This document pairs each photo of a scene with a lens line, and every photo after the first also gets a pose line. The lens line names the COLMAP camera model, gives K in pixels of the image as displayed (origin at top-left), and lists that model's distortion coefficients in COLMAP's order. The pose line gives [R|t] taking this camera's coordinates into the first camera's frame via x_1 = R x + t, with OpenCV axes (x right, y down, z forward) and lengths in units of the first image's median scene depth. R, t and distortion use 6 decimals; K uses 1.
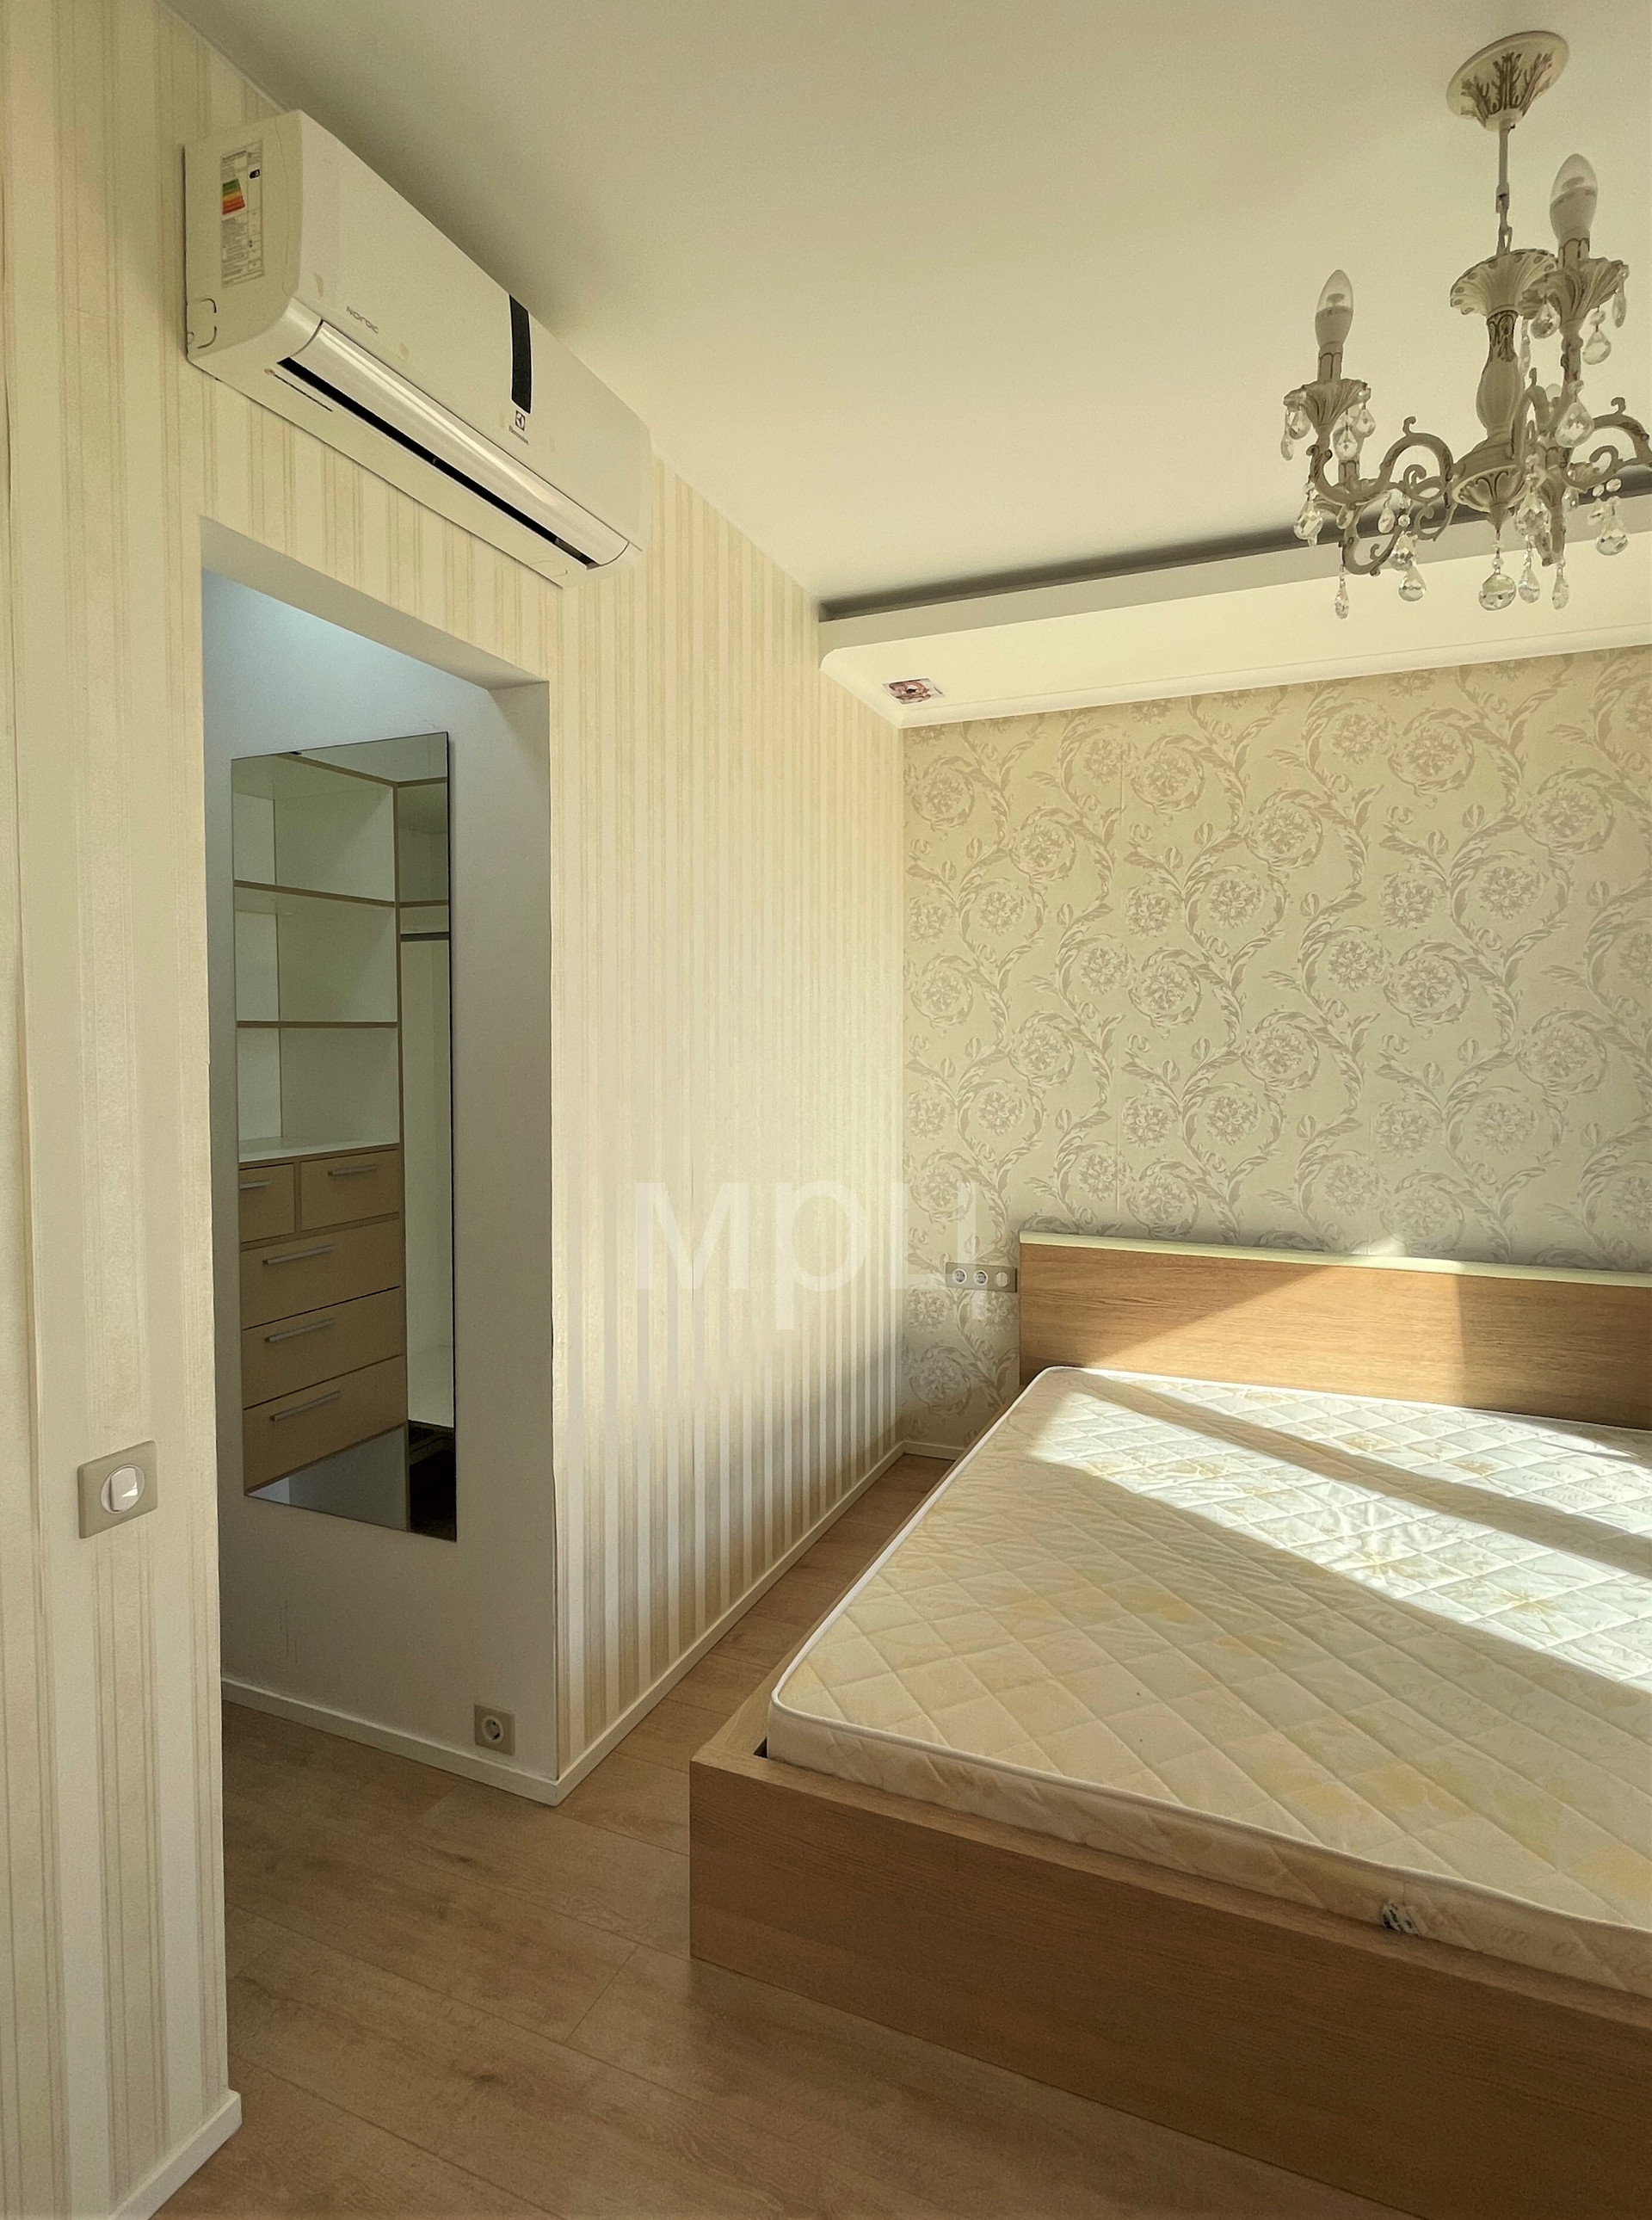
lens RADIAL K [[1136.5, 0, 828.9], [0, 1136.5, 1081.4], [0, 0, 1]] dist [-0.000311, -0.000091]
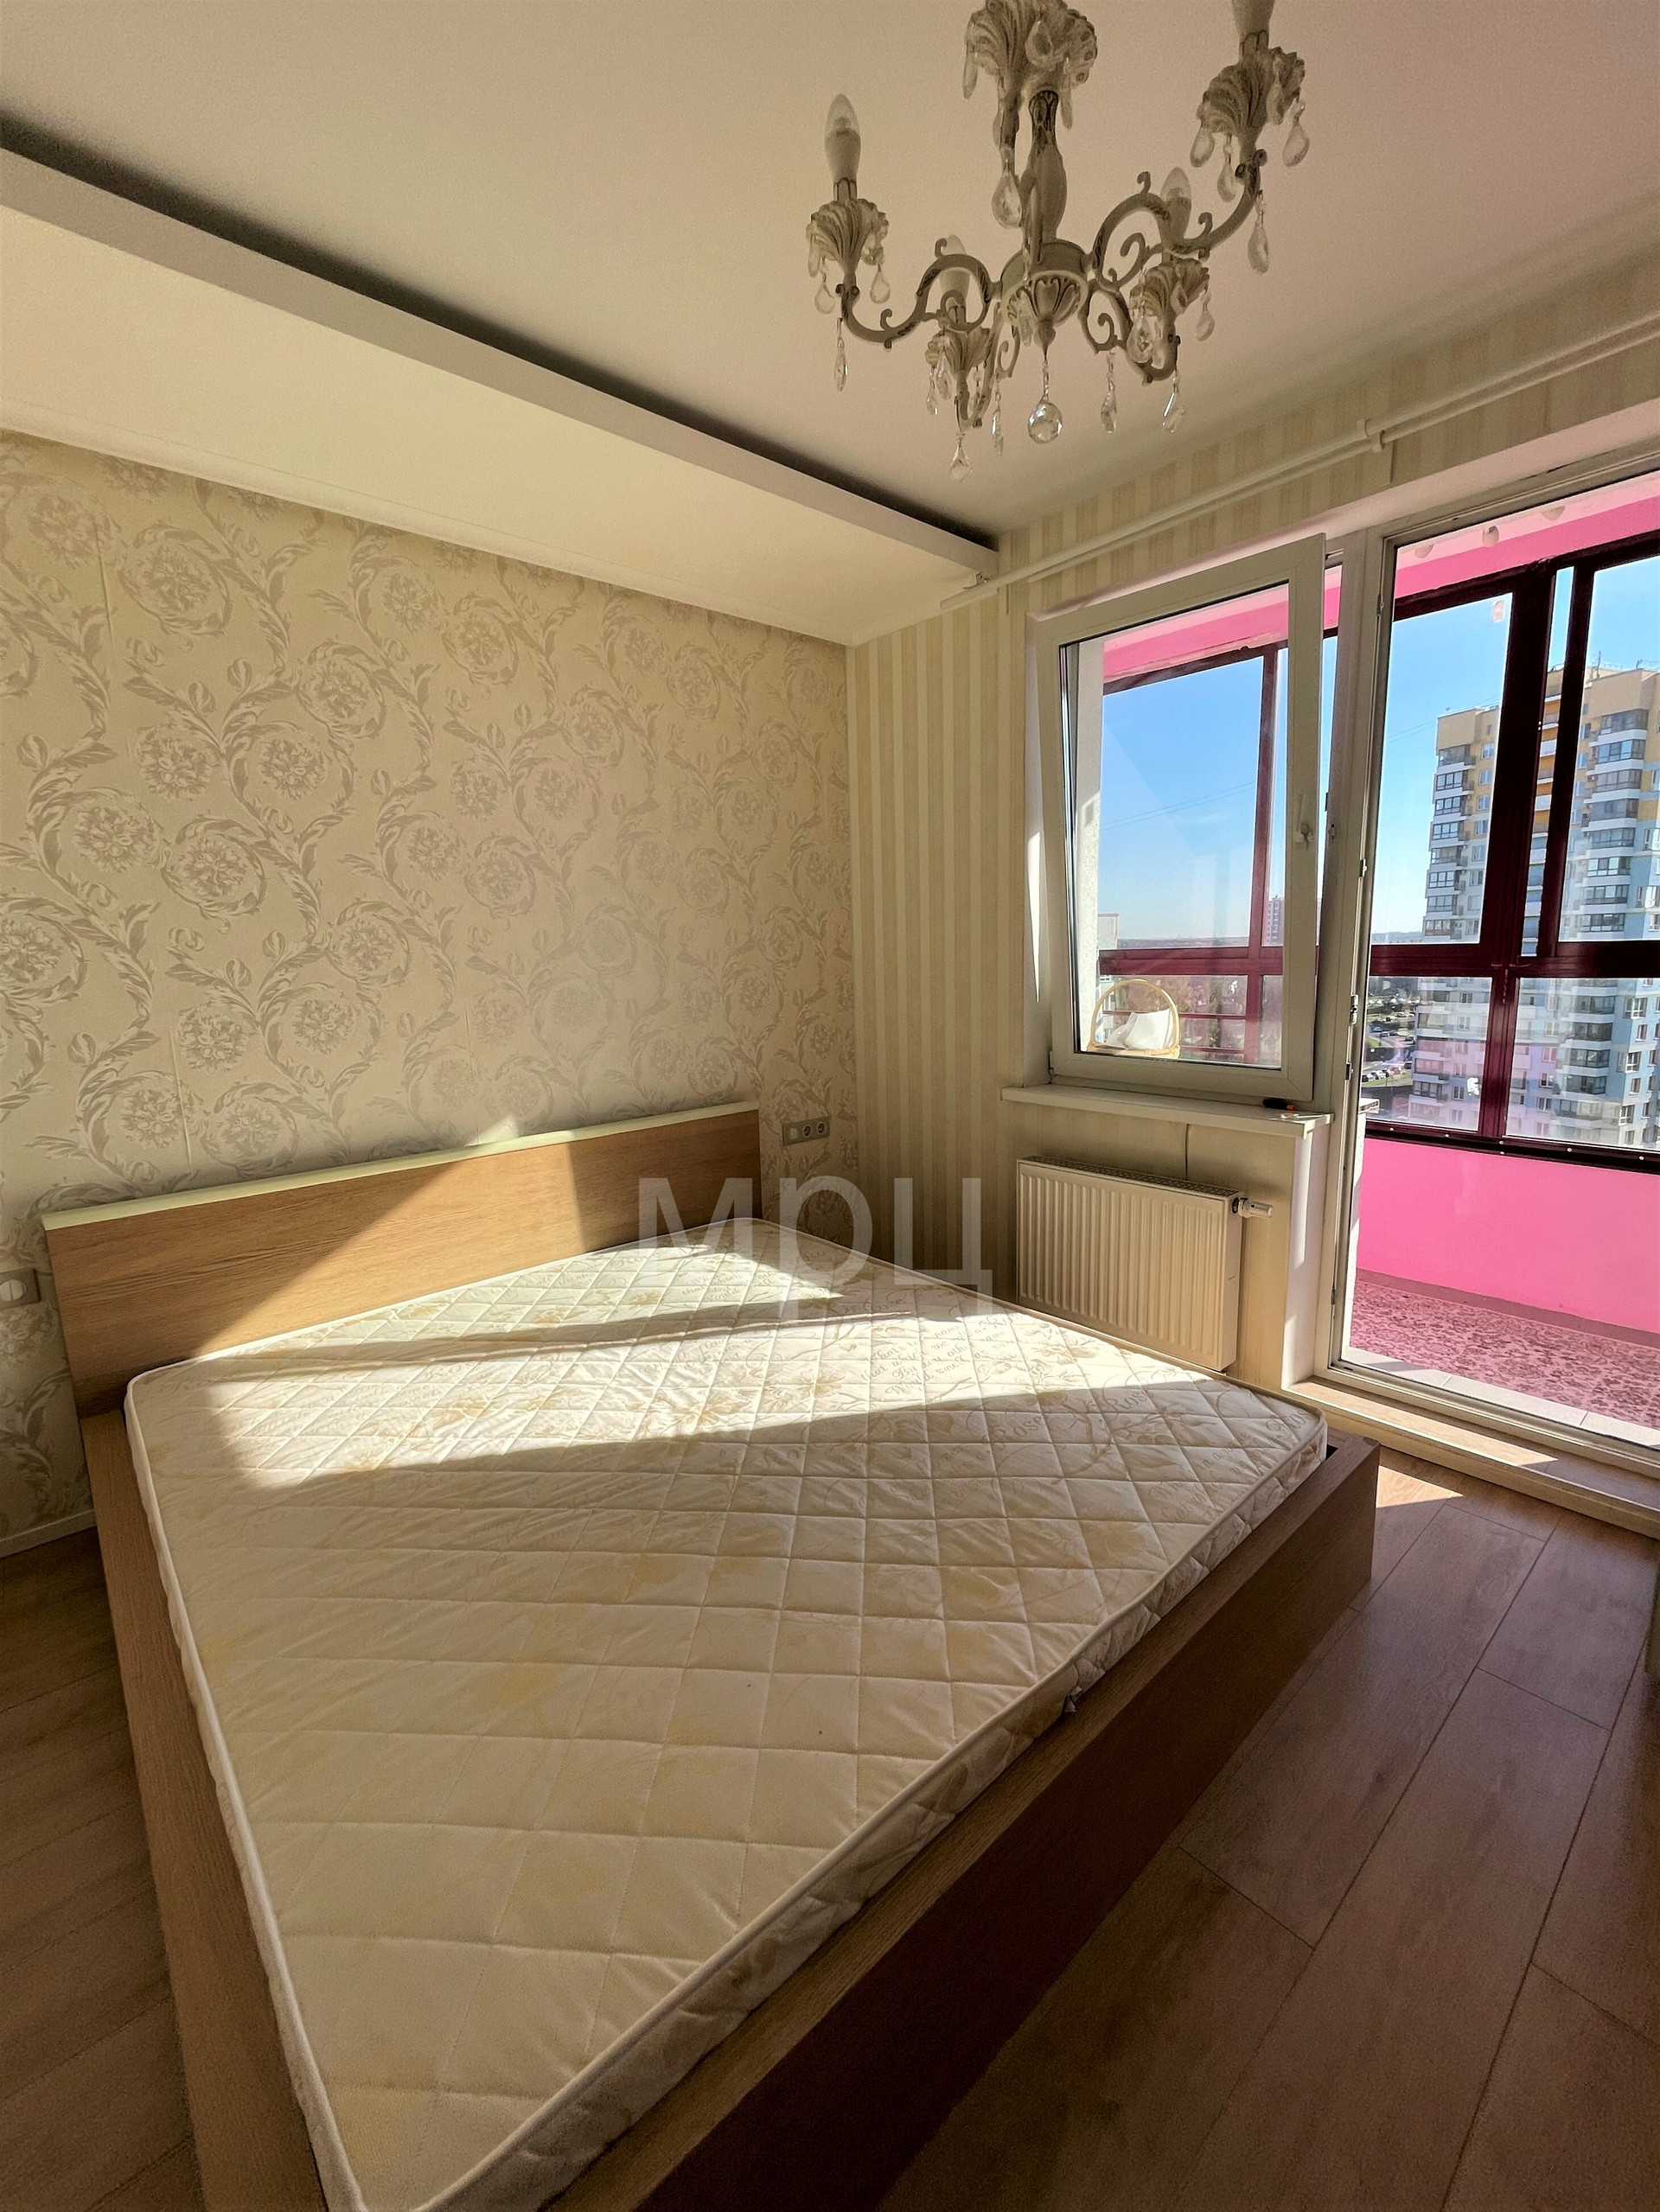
lens RADIAL K [[926.9, 0, 830.0], [0, 926.9, 1106.0], [0, 0, 1]] dist [0.001468, 0.000007]
pose [[0.429626, -0.168428, 0.887160, -0.160113], [0.057958, 0.985569, 0.159043, 0.004385], [-0.901145, -0.016911, 0.433188, 0.429081]]
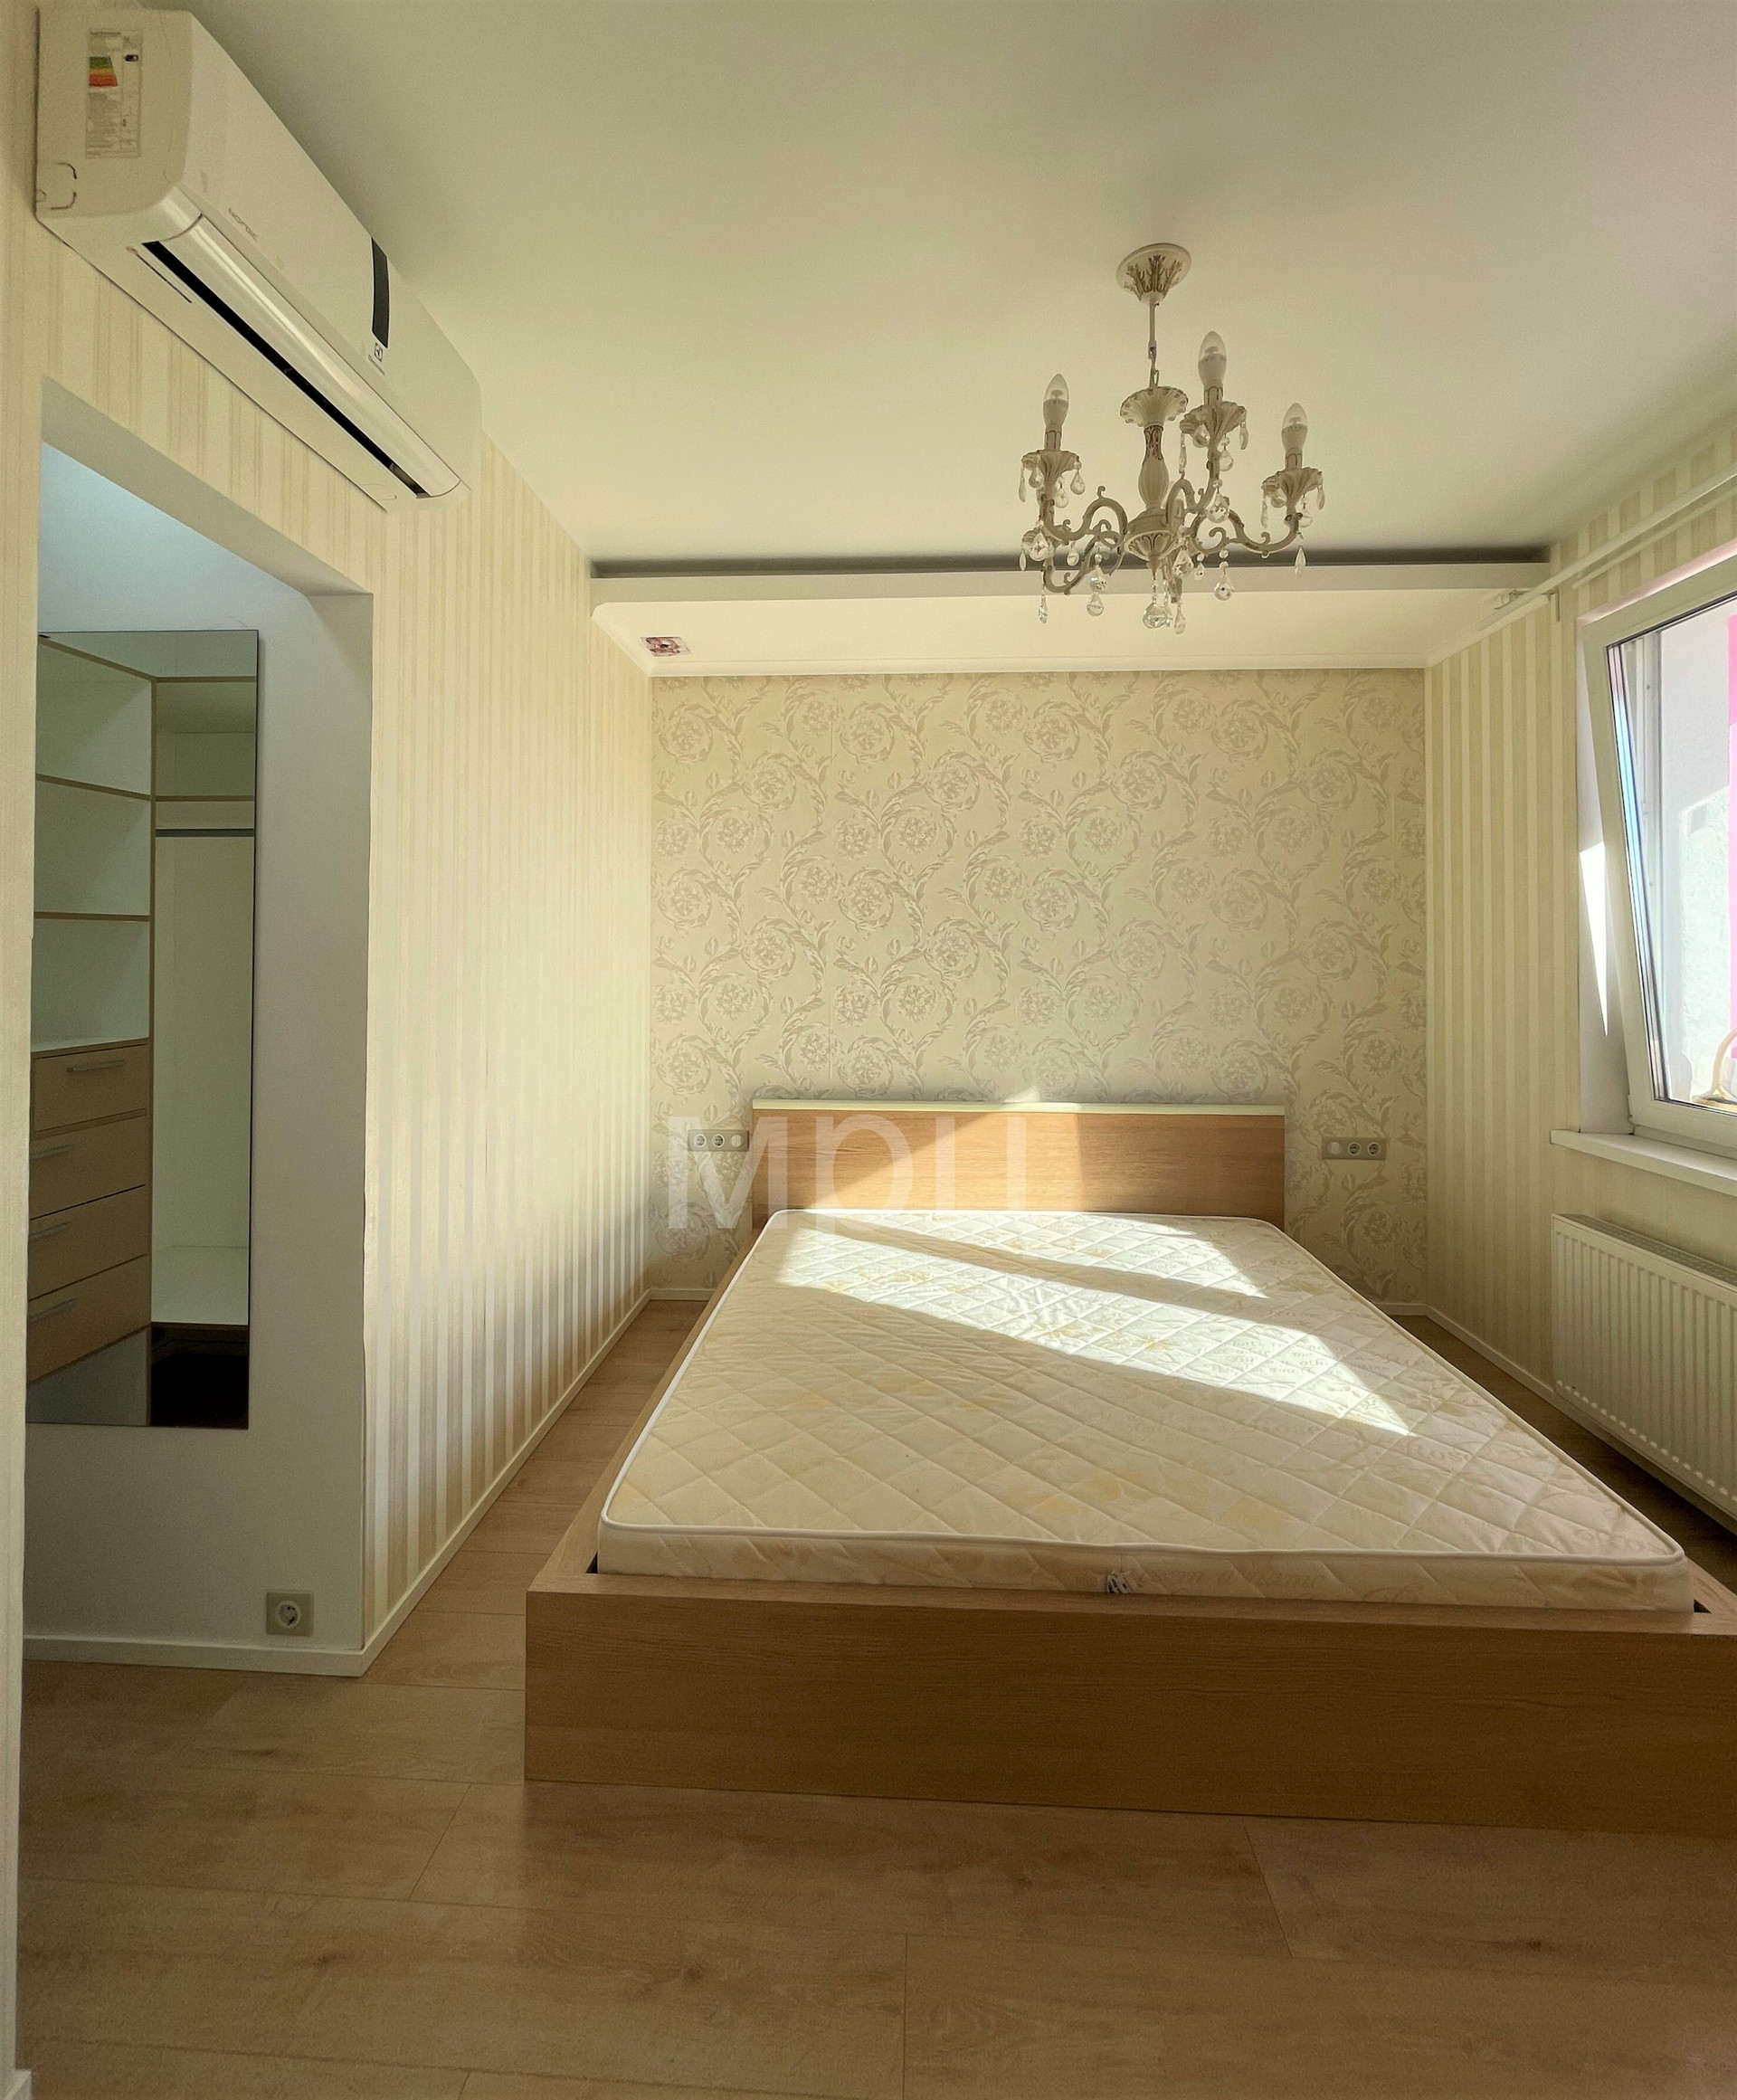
lens RADIAL K [[951.6, 0, 866.5], [0, 951.6, 940.7], [0, 0, 1]] dist [0.000606, -0.000118]
pose [[0.940607, 0.006578, 0.339432, -0.083060], [0.009448, 0.998918, -0.045541, 0.015489], [-0.339365, 0.046043, 0.939527, 0.007757]]
